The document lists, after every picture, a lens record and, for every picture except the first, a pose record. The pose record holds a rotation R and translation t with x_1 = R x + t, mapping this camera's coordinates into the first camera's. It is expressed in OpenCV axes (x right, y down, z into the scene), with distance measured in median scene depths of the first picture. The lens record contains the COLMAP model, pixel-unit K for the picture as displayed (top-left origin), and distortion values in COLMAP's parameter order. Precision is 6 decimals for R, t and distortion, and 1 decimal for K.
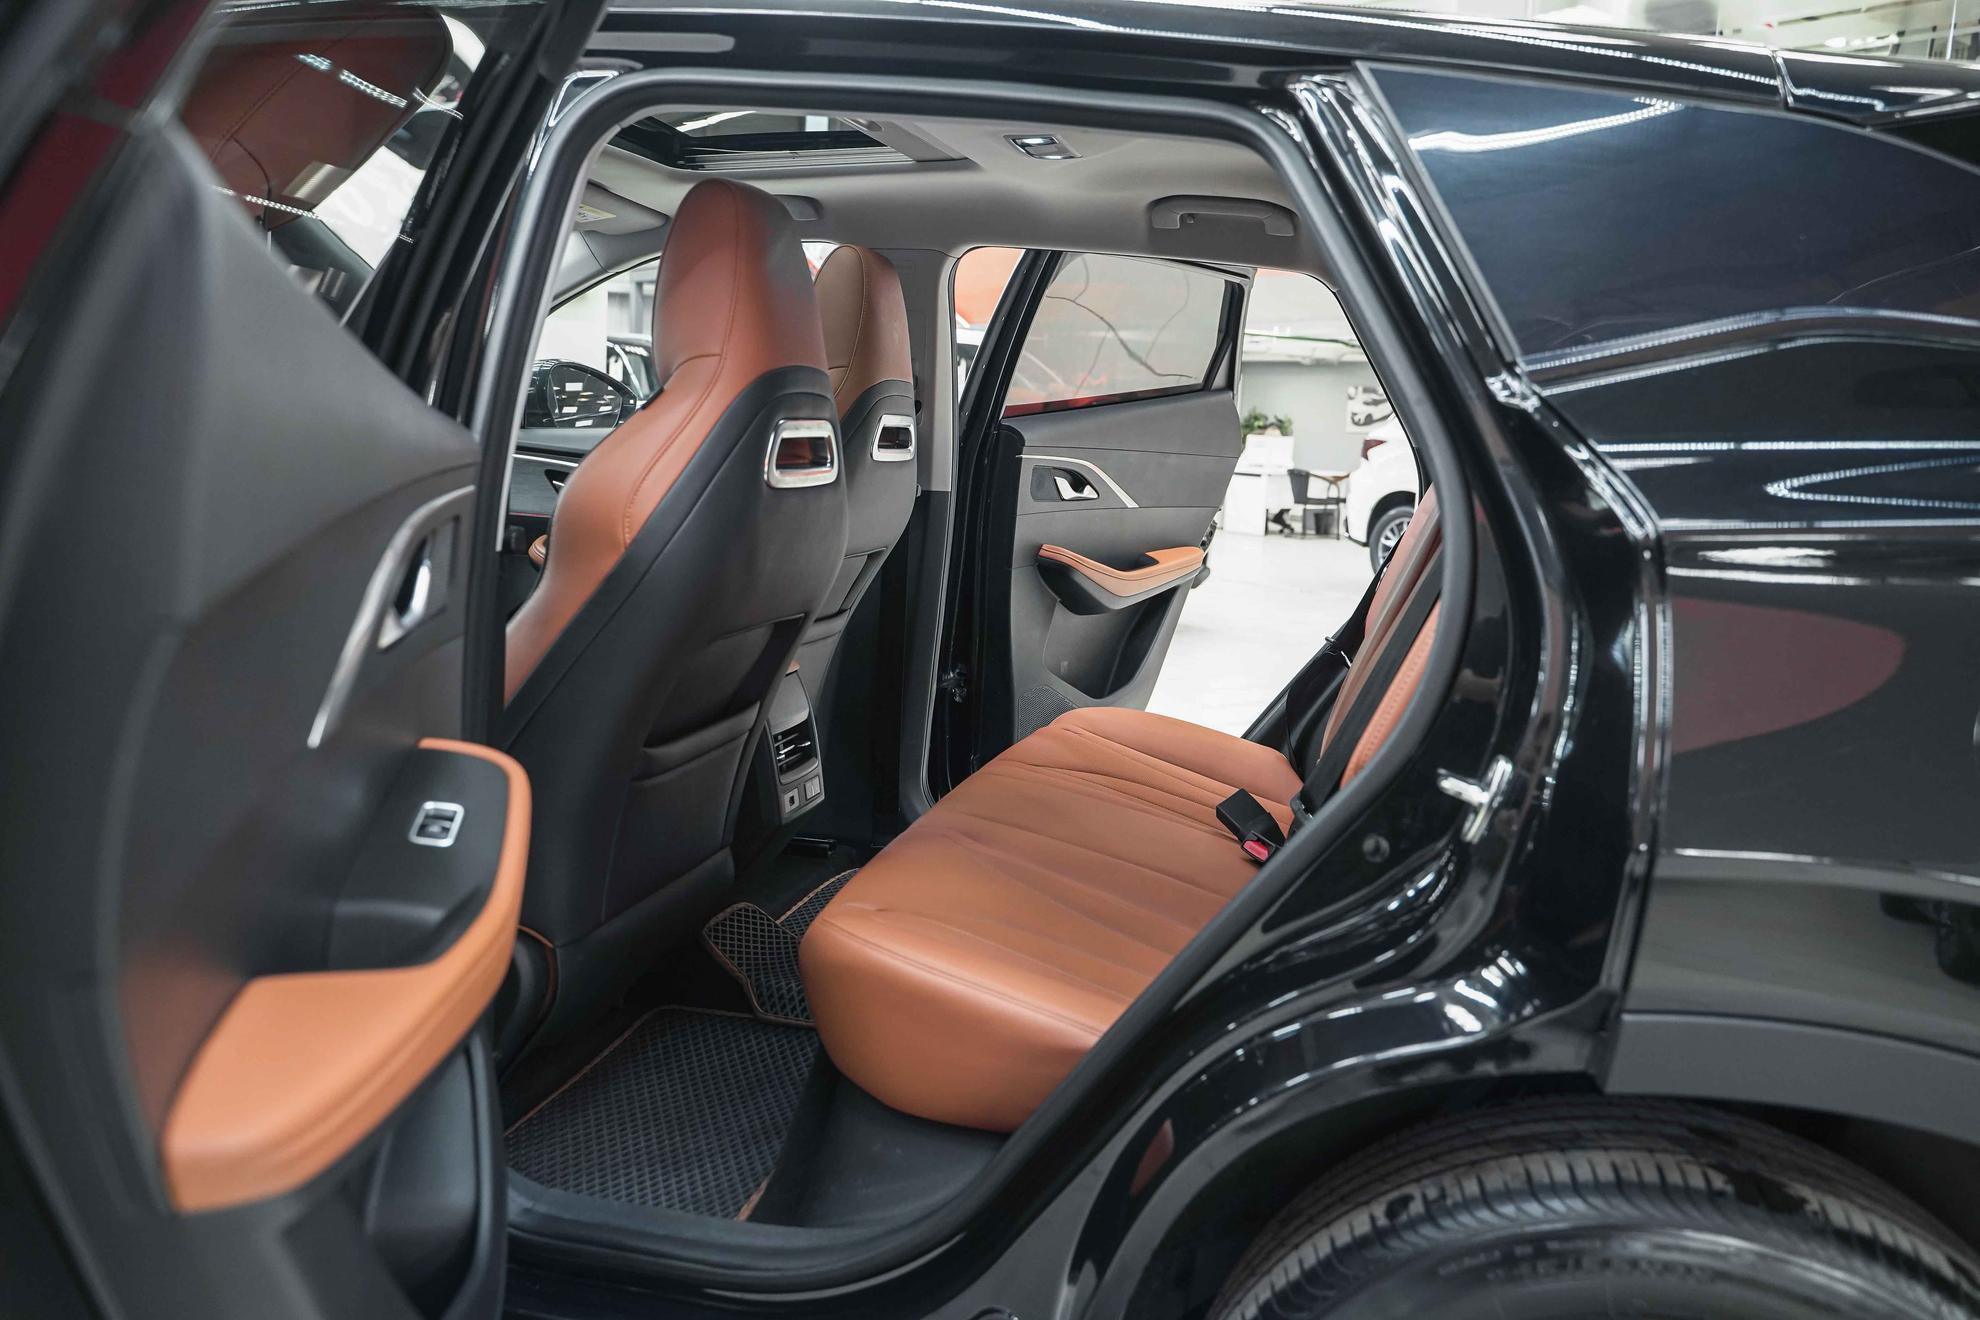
lens RADIAL K [[1756.2, 0, 990.0], [0, 1756.2, 660.0], [0, 0, 1]] dist [-0.002626, -0.013677]
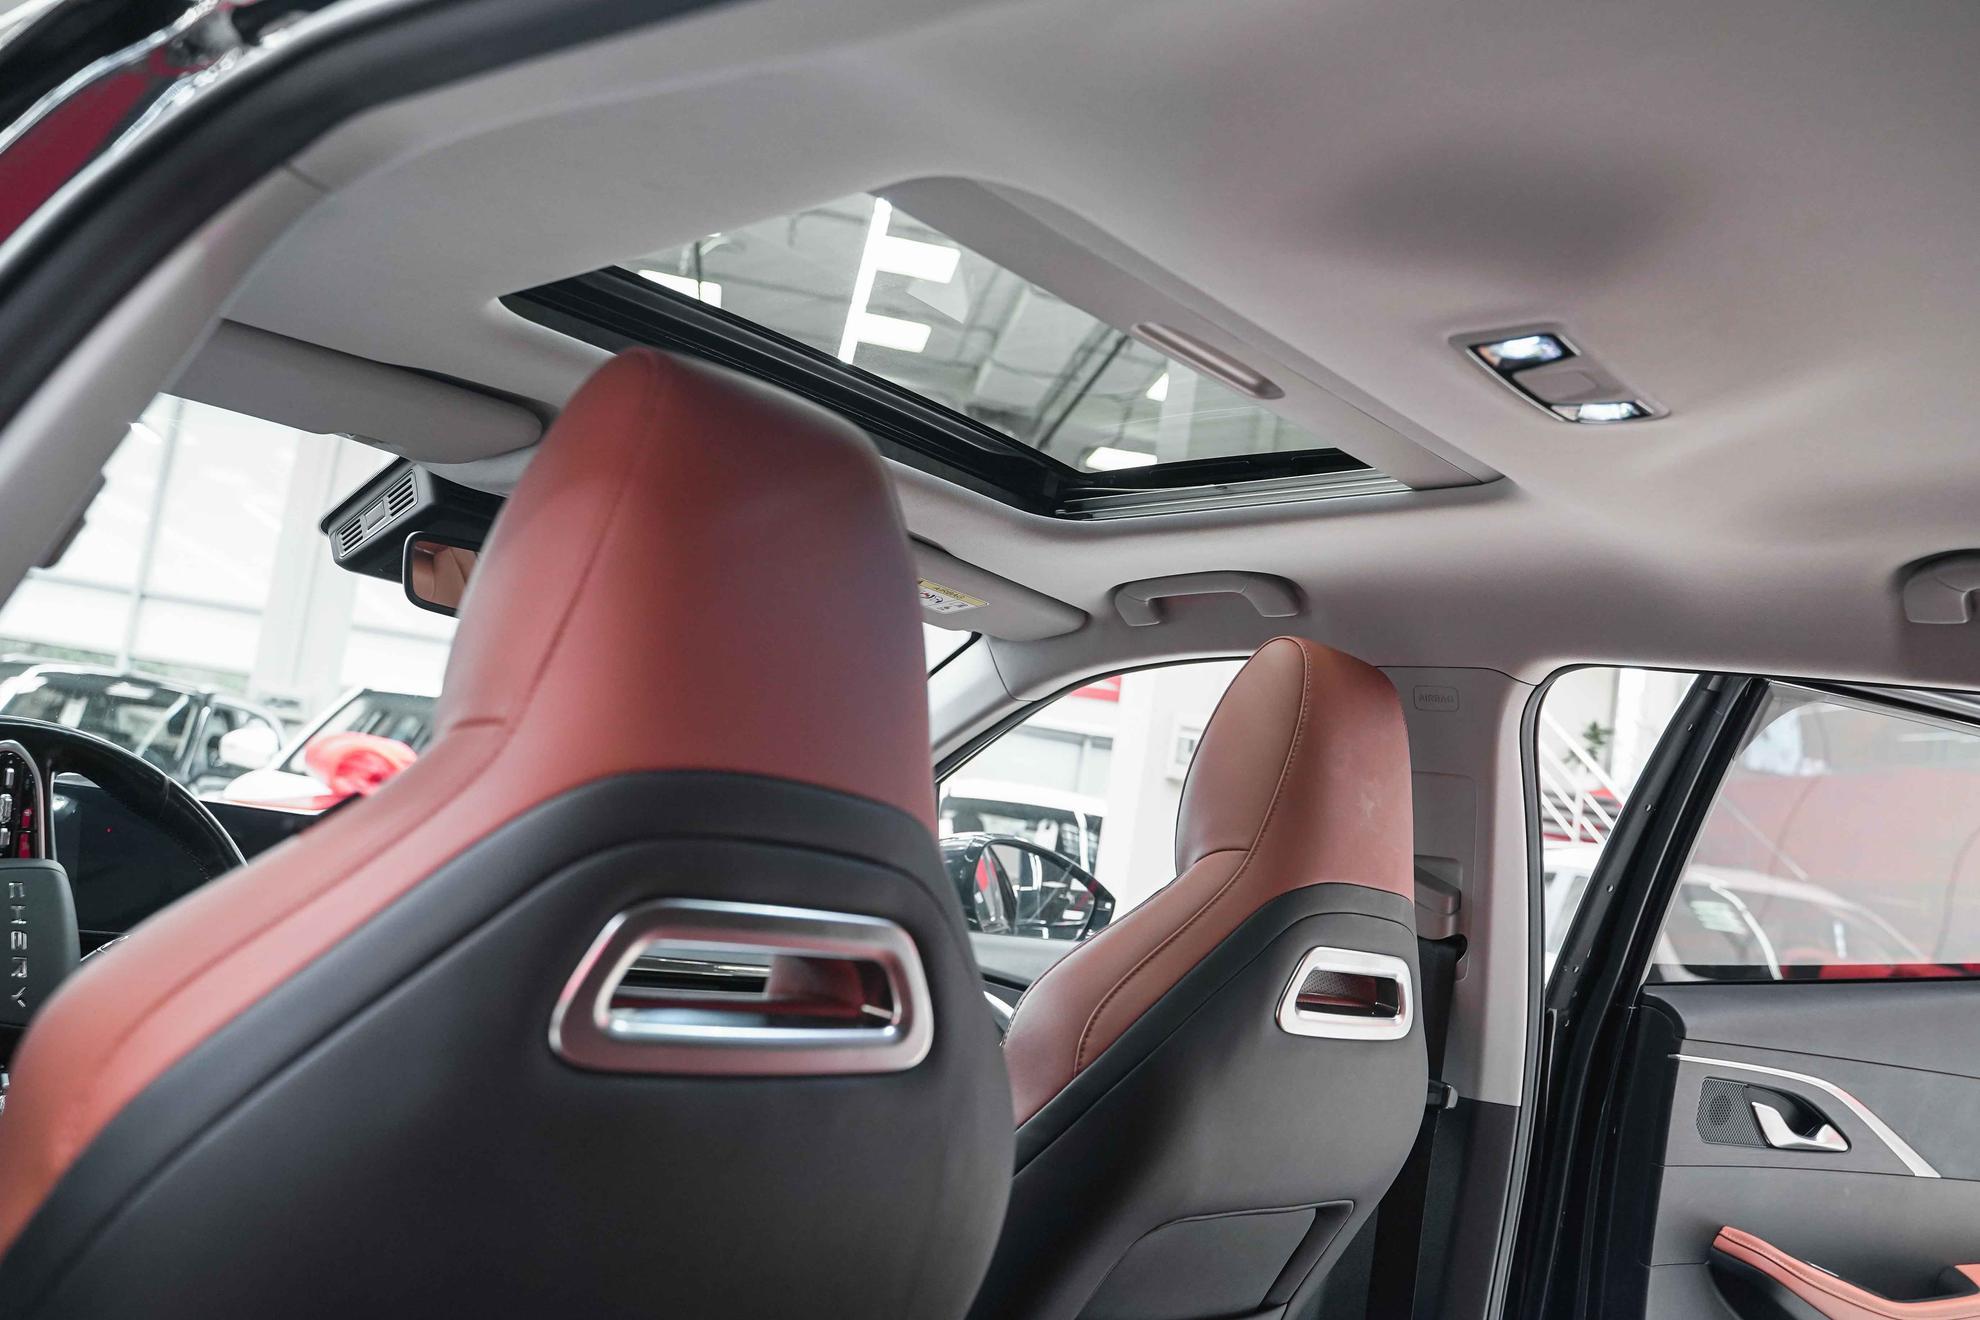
lens RADIAL K [[1756.2, 0, 990.0], [0, 1756.2, 660.0], [0, 0, 1]] dist [-0.002626, -0.013677]
pose [[0.888342, 0.022310, -0.458641, 0.077338], [-0.158396, 0.952400, -0.260469, -0.058660], [0.430999, 0.304033, 0.849591, 0.413936]]
